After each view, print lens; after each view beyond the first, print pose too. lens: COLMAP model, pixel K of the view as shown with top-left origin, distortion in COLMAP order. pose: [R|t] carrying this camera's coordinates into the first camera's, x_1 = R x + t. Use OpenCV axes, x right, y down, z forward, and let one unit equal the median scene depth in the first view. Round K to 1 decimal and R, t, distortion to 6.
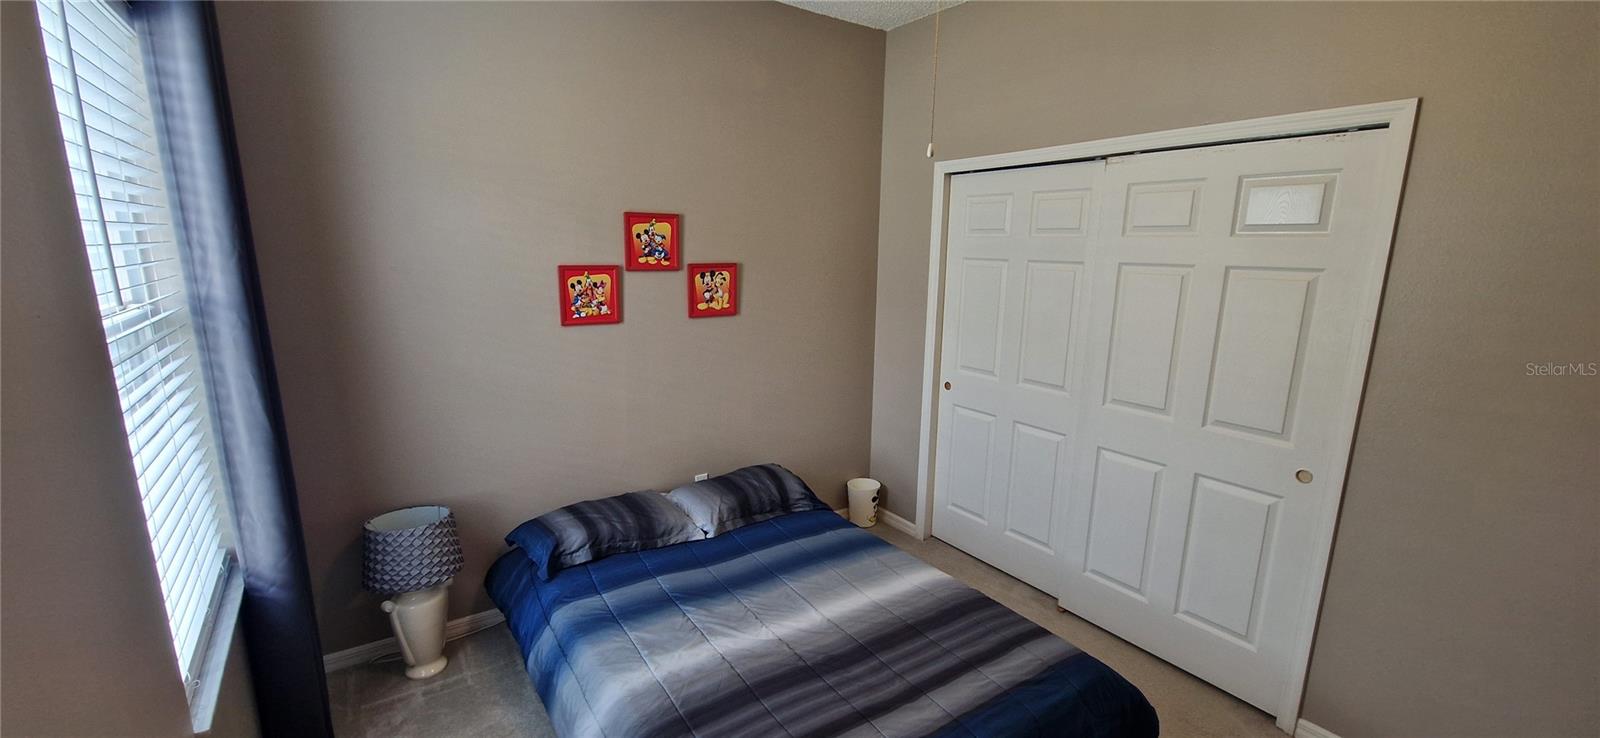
lens RADIAL K [[649.8, 0, 796.0], [0, 649.8, 382.5], [0, 0, 1]] dist [0.003569, -0.003125]
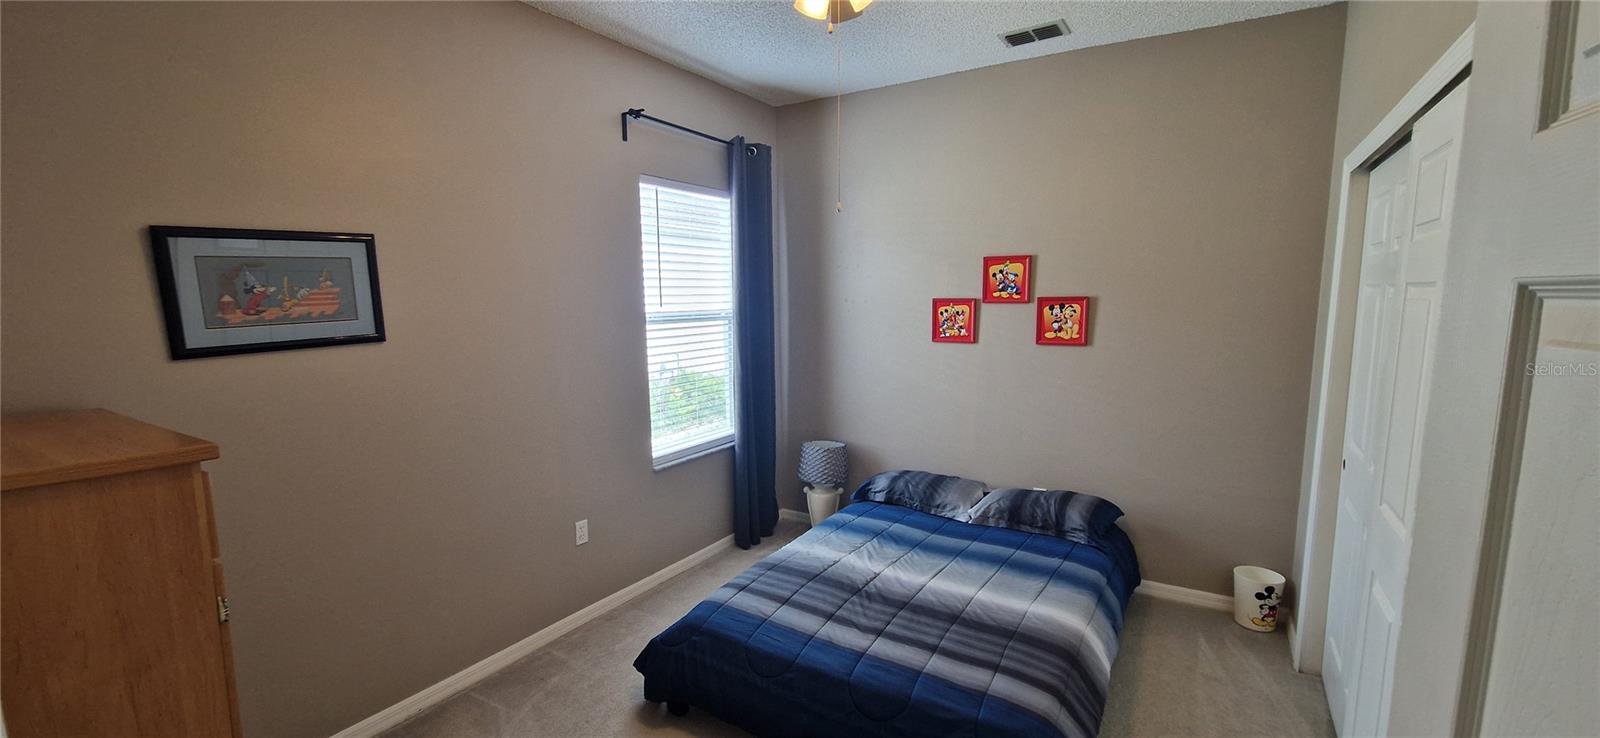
lens RADIAL K [[649.8, 0, 809.7], [0, 649.8, 369.5], [0, 0, 1]] dist [0.003569, -0.003125]
pose [[0.399096, 0.087631, -0.912712, 0.777642], [-0.178437, 0.983814, 0.016433, -0.004704], [0.899379, 0.156303, 0.408273, 0.201630]]
